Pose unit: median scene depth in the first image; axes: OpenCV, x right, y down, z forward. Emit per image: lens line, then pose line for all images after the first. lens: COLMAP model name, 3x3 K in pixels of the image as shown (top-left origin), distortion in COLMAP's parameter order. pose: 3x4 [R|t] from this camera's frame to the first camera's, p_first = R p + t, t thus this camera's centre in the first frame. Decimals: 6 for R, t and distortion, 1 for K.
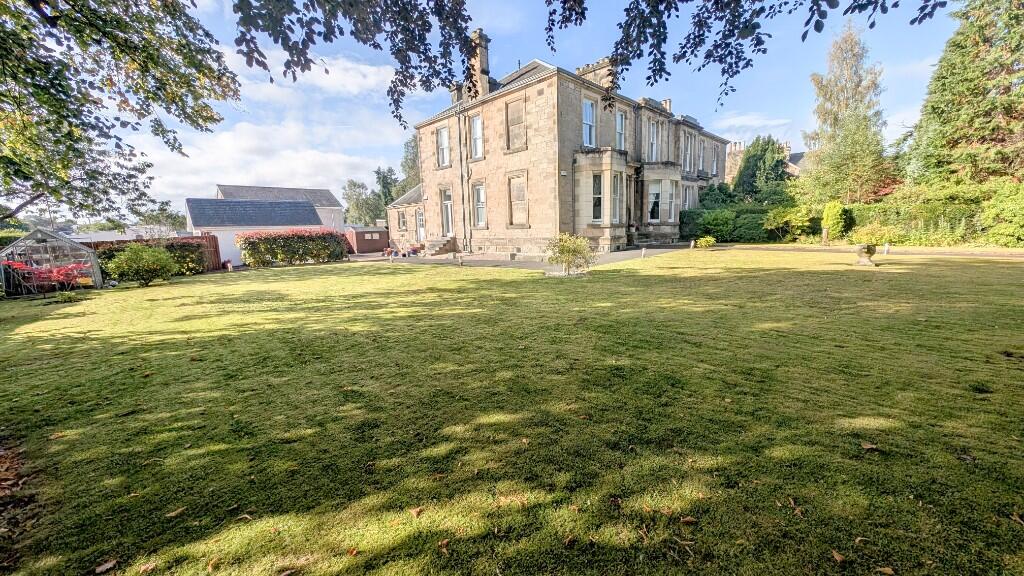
lens RADIAL K [[376.9, 0, 512.0], [0, 376.9, 288.0], [0, 0, 1]] dist [0.018445, -0.000024]
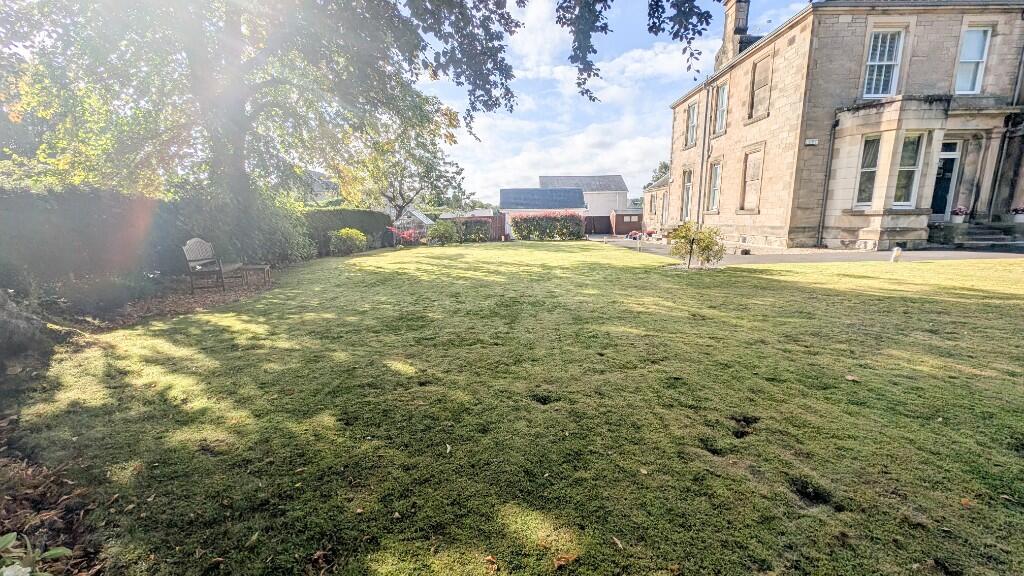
lens RADIAL K [[379.2, 0, 513.5], [0, 379.2, 286.0], [0, 0, 1]] dist [0.001816, -0.000081]
pose [[0.708735, 0.148903, -0.689582, 0.259867], [-0.121754, 0.988621, 0.088340, -0.011300], [0.694889, 0.021349, 0.718800, 0.038242]]
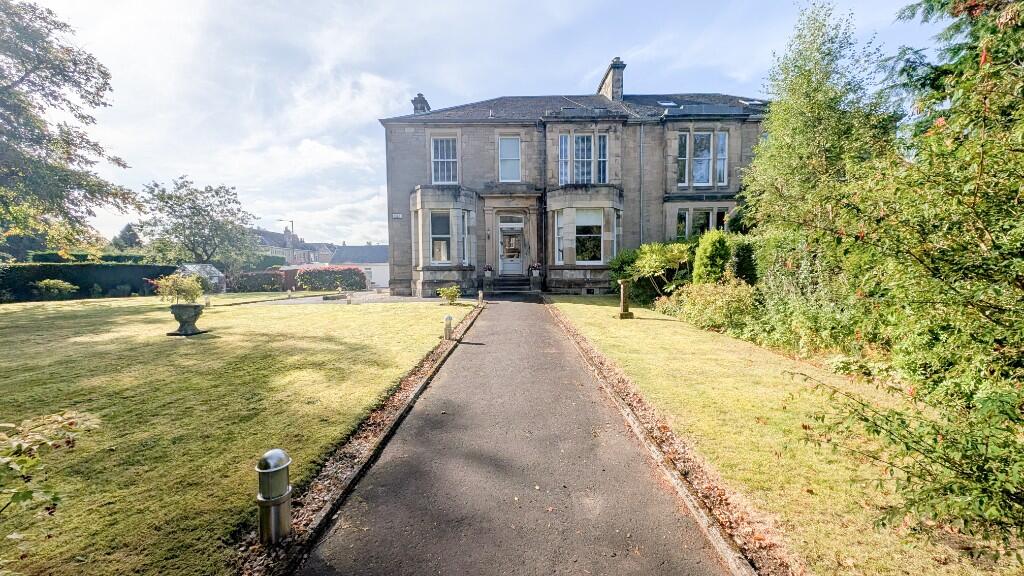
lens RADIAL K [[376.9, 0, 512.0], [0, 376.9, 288.0], [0, 0, 1]] dist [0.018445, -0.000024]
pose [[0.708908, 0.056685, -0.703019, 0.977300], [-0.123231, 0.991388, -0.044327, -0.097576], [0.694452, 0.118057, 0.709788, 0.475812]]
